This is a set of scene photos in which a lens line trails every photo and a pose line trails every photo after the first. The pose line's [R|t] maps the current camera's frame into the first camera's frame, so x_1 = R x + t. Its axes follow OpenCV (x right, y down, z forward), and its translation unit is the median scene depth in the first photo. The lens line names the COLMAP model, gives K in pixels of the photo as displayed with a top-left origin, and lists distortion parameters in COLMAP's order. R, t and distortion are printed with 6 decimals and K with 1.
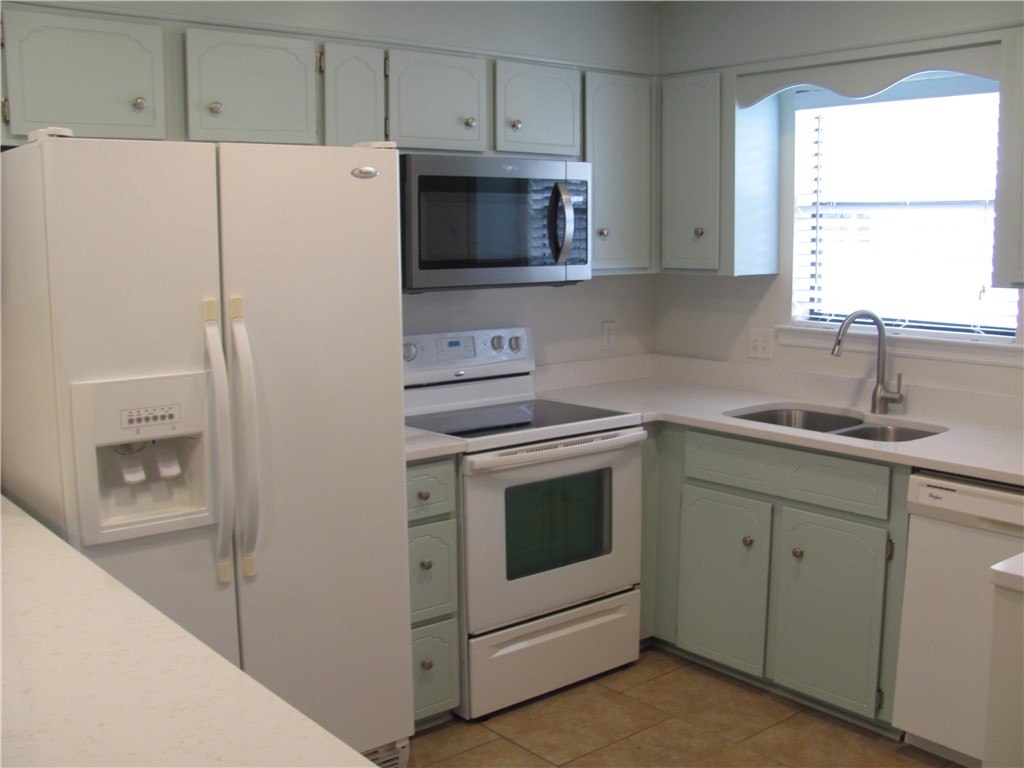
lens RADIAL K [[1082.7, 0, 516.7], [0, 1082.7, 388.4], [0, 0, 1]] dist [-0.199624, 0.226618]
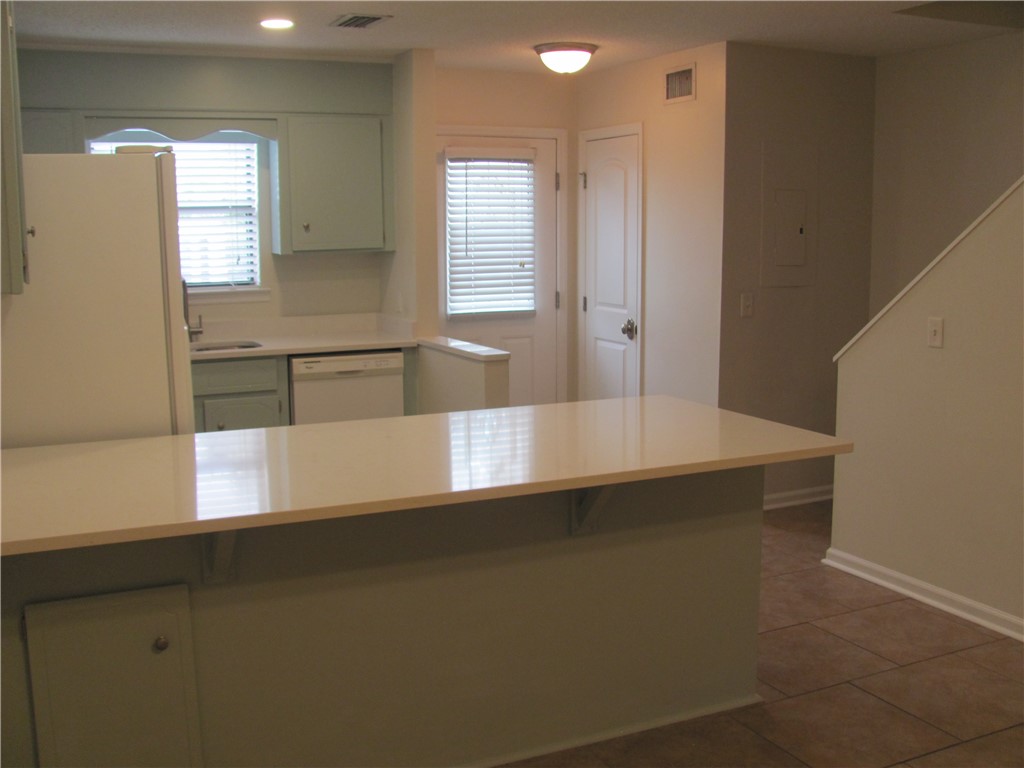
lens RADIAL K [[1082.7, 0, 516.7], [0, 1082.7, 388.4], [0, 0, 1]] dist [-0.199624, 0.226618]
pose [[0.247510, -0.143296, 0.958230, -1.262658], [0.145589, 0.983274, 0.109436, -0.013348], [-0.957884, 0.112421, 0.264232, 0.158878]]
